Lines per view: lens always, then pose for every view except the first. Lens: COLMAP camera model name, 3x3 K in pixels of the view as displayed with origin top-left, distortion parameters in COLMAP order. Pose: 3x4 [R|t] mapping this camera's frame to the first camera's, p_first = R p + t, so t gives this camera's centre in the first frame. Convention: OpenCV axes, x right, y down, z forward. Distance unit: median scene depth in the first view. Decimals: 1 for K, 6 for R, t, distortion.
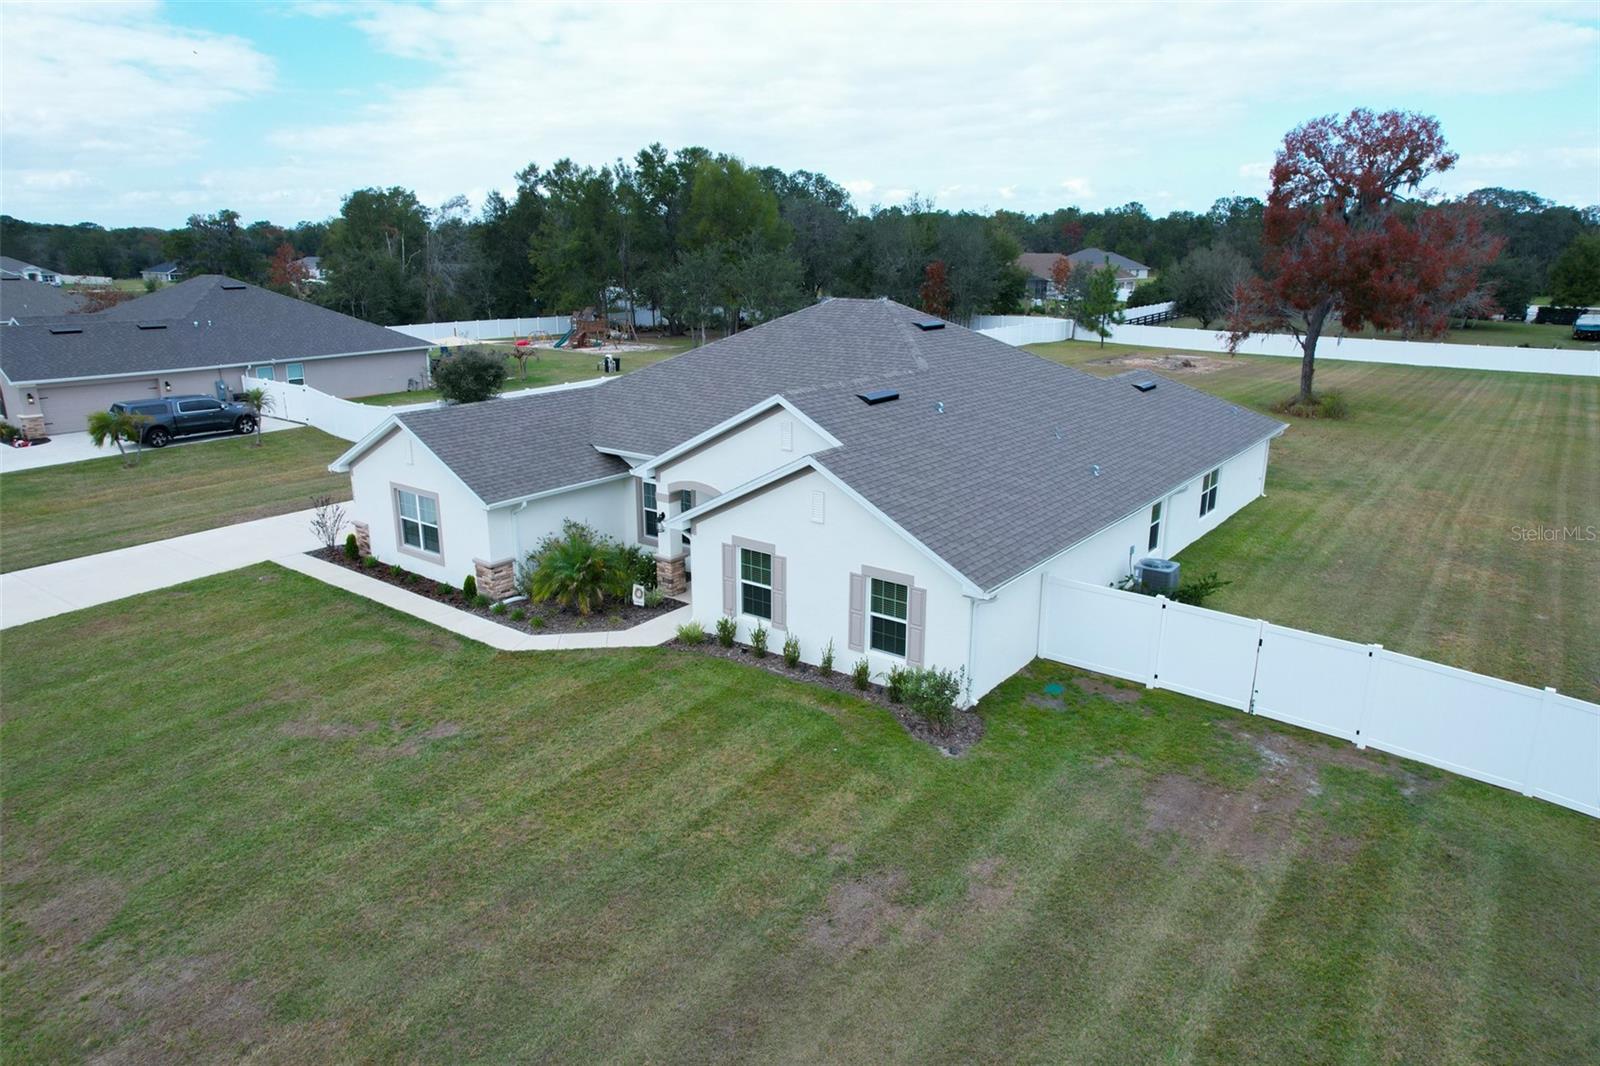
lens RADIAL K [[1024.5, 0, 804.5], [0, 1024.5, 531.8], [0, 0, 1]] dist [-0.079474, 0.073430]
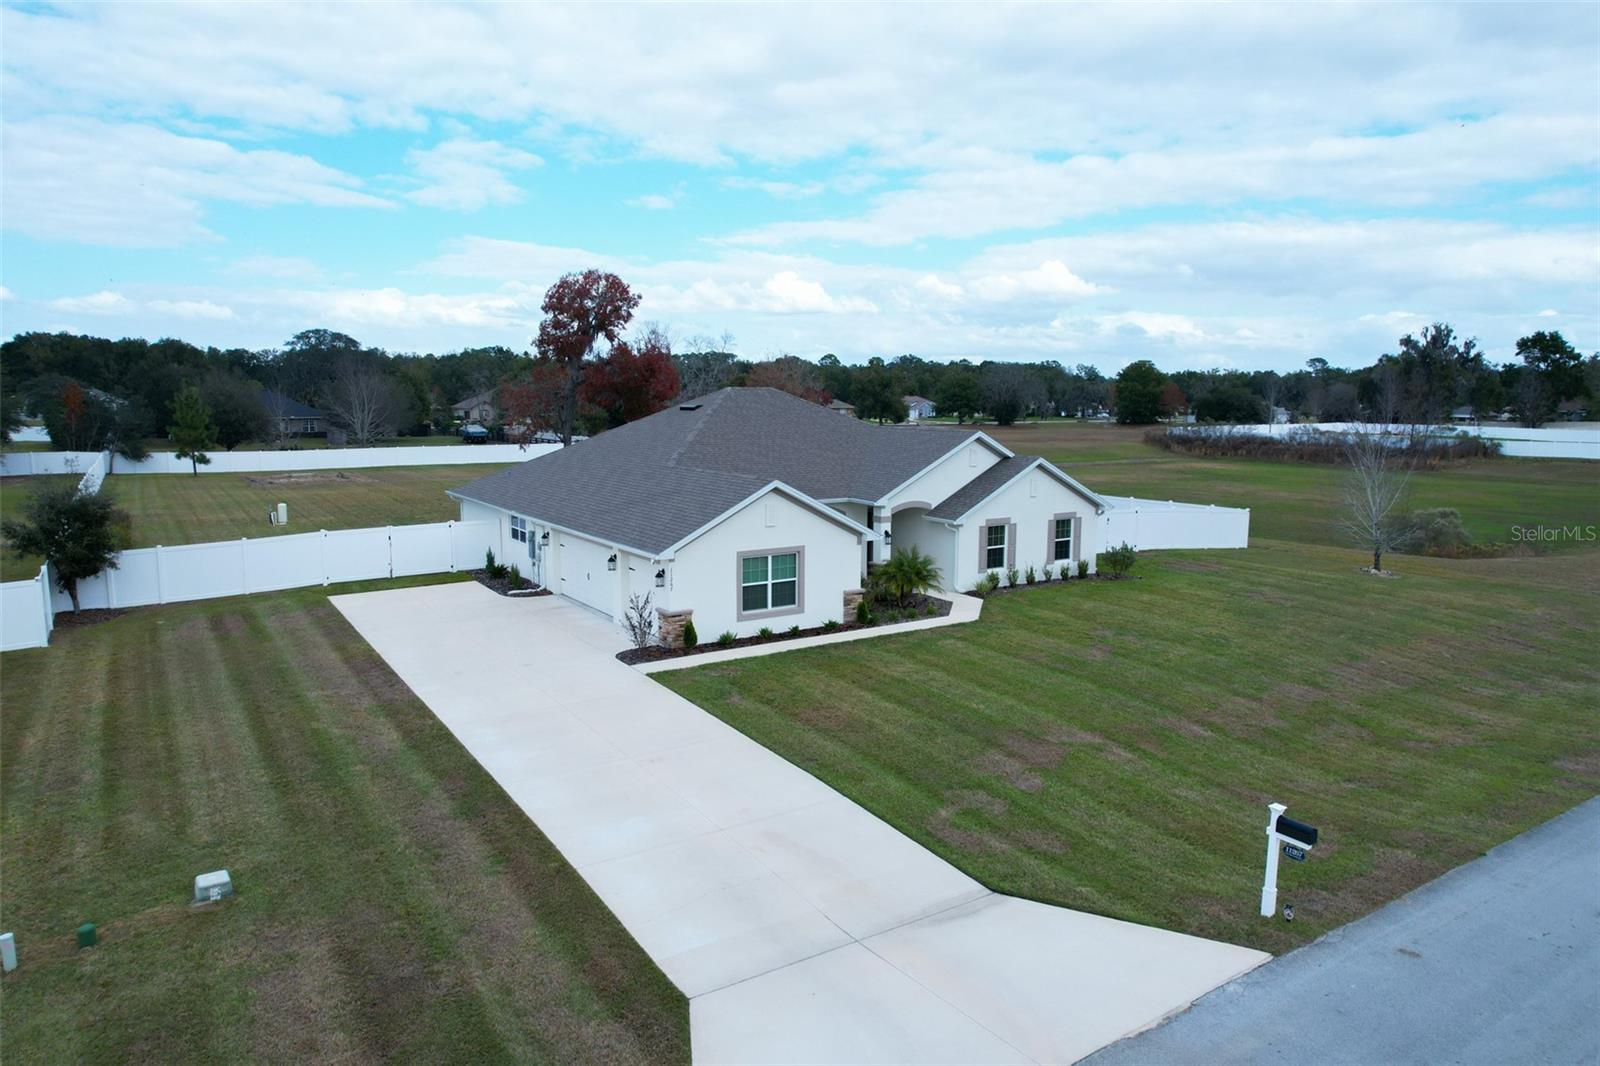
lens RADIAL K [[1024.5, 0, 804.5], [0, 1024.5, 531.8], [0, 0, 1]] dist [-0.079474, 0.073430]
pose [[0.325834, -0.127194, 0.936832, -1.445125], [0.252114, 0.966716, 0.043565, -0.103306], [-0.911192, 0.221993, 0.347056, 0.617885]]
